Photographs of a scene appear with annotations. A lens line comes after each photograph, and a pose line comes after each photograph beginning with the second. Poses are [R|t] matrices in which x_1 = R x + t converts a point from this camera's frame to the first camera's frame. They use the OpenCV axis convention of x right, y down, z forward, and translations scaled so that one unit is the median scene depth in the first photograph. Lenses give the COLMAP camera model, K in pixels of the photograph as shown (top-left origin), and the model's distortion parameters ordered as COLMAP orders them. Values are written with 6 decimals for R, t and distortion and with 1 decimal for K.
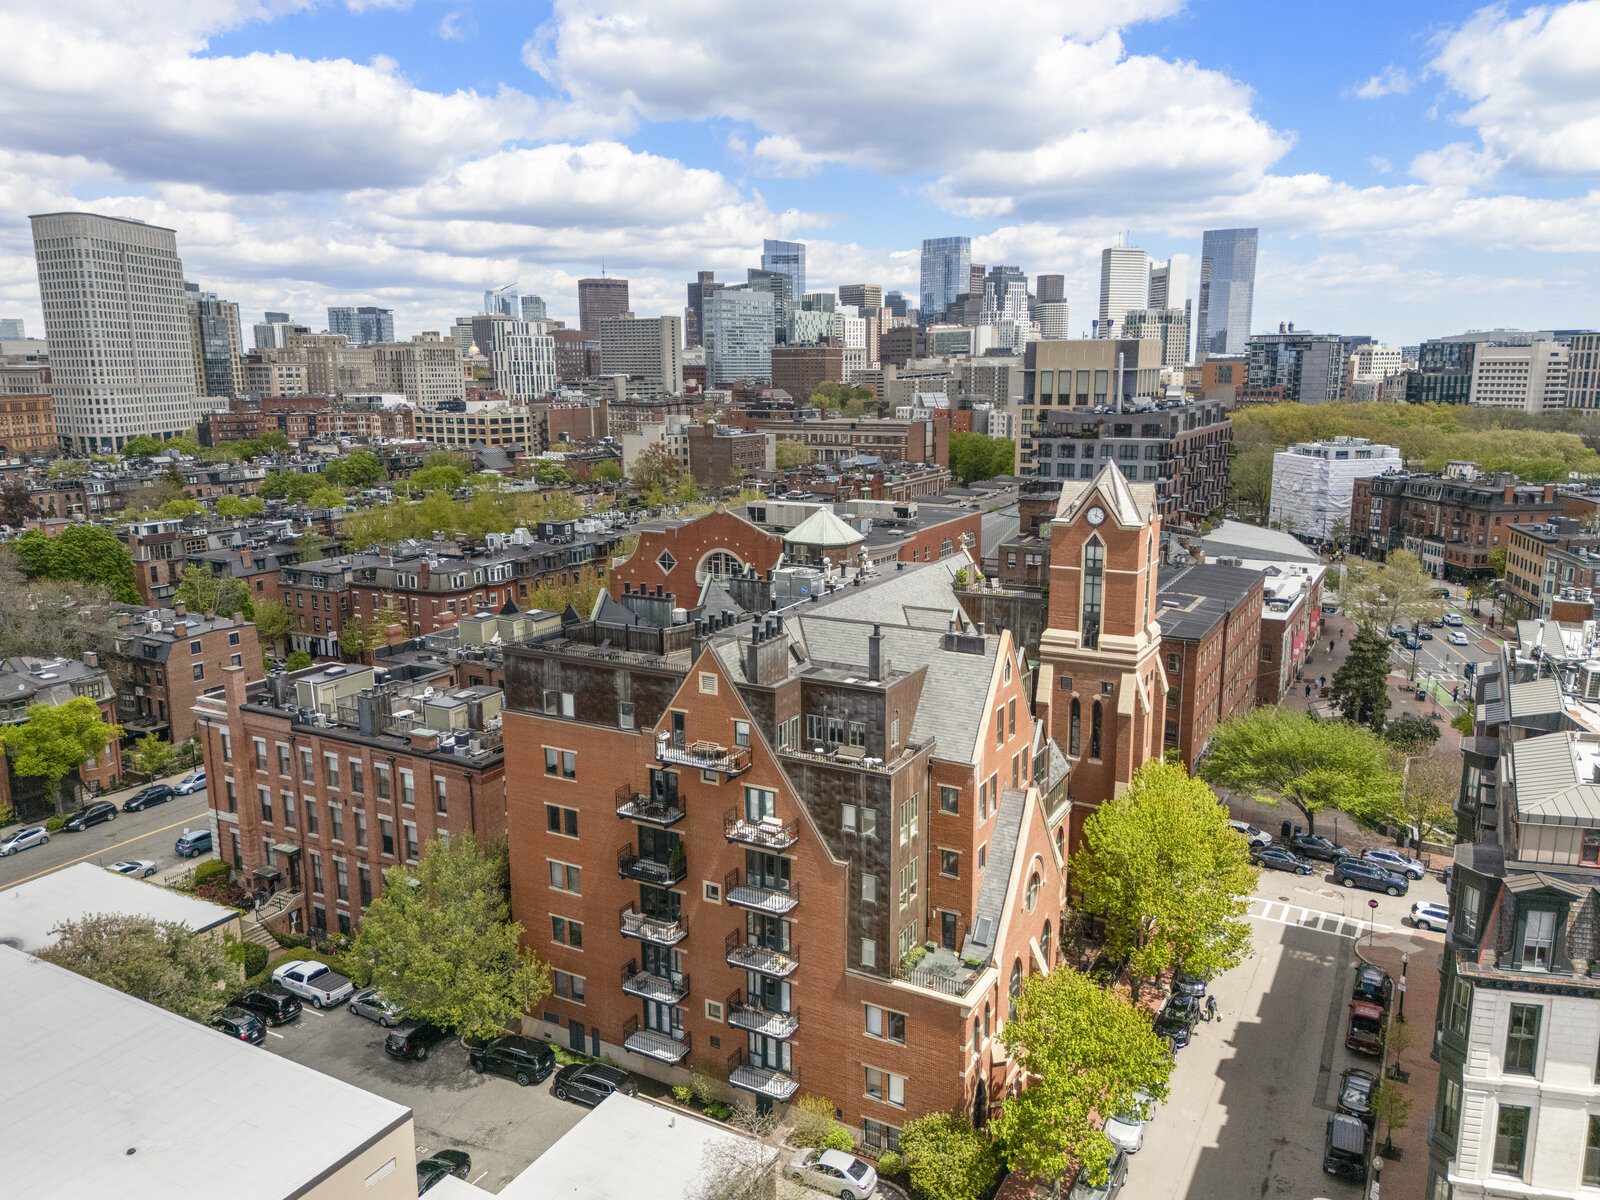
lens RADIAL K [[1181.3, 0, 809.8], [0, 1181.3, 587.0], [0, 0, 1]] dist [0.065673, -0.057695]
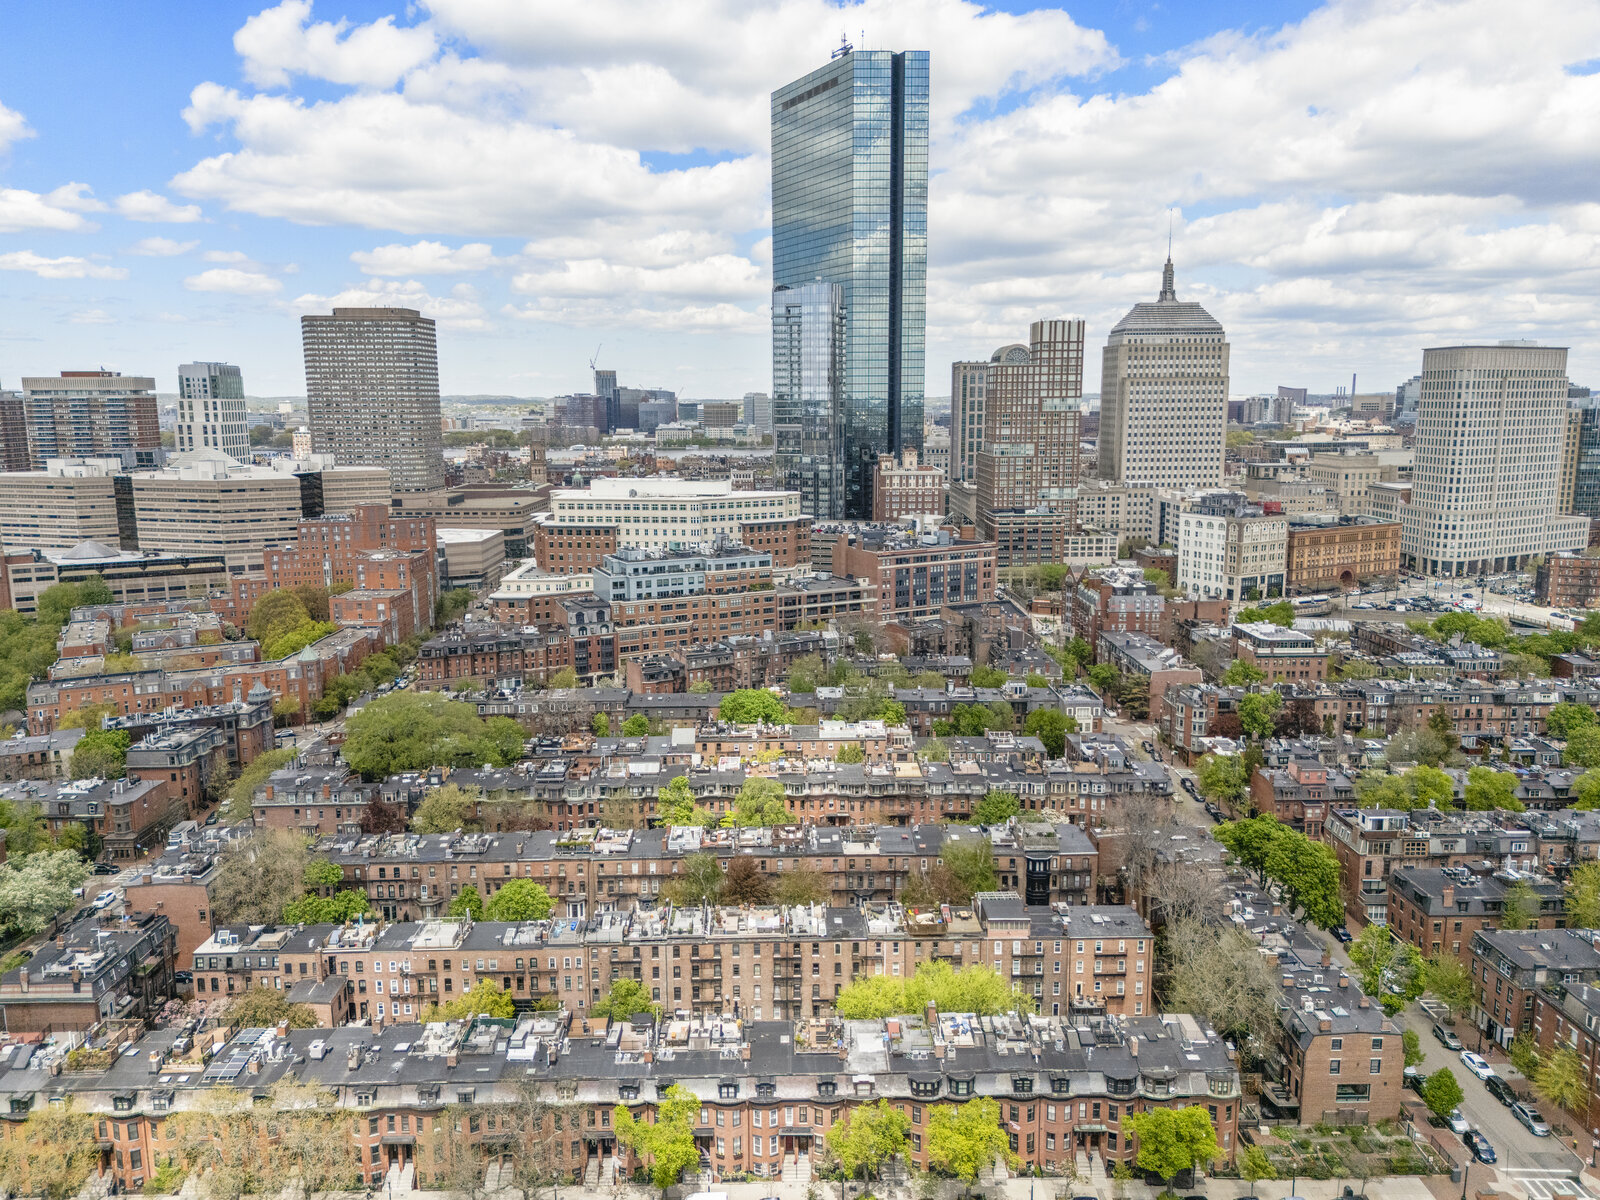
lens RADIAL K [[1181.3, 0, 798.4], [0, 1181.3, 603.8], [0, 0, 1]] dist [0.065673, -0.057695]
pose [[0.493990, 0.151297, -0.856203, 0.022996], [-0.162605, 0.983445, 0.079966, -0.082566], [0.854127, 0.099721, 0.510414, 0.006505]]
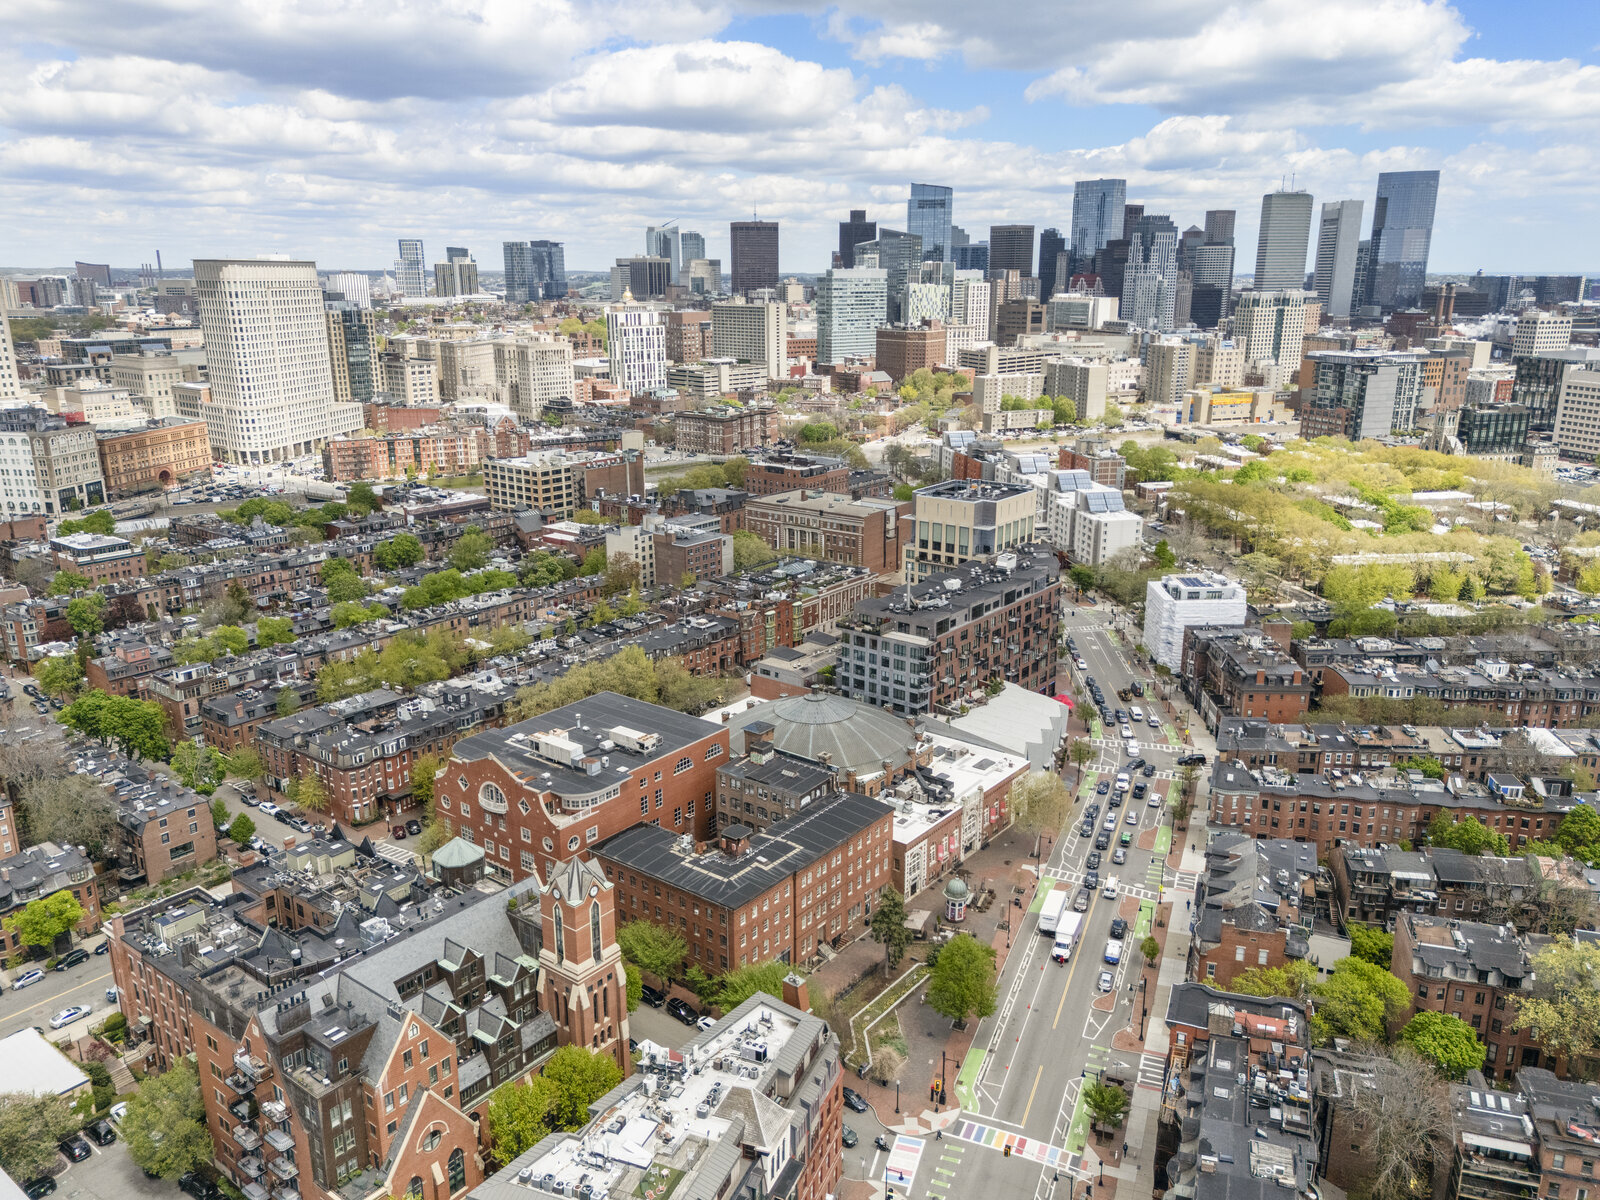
lens RADIAL K [[1181.3, 0, 801.9], [0, 1181.3, 599.2], [0, 0, 1]] dist [0.065673, -0.057695]
pose [[0.988569, 0.045070, -0.143873, 0.122048], [-0.033769, 0.996219, 0.080052, -0.094224], [0.146937, -0.074279, 0.986353, -0.089197]]
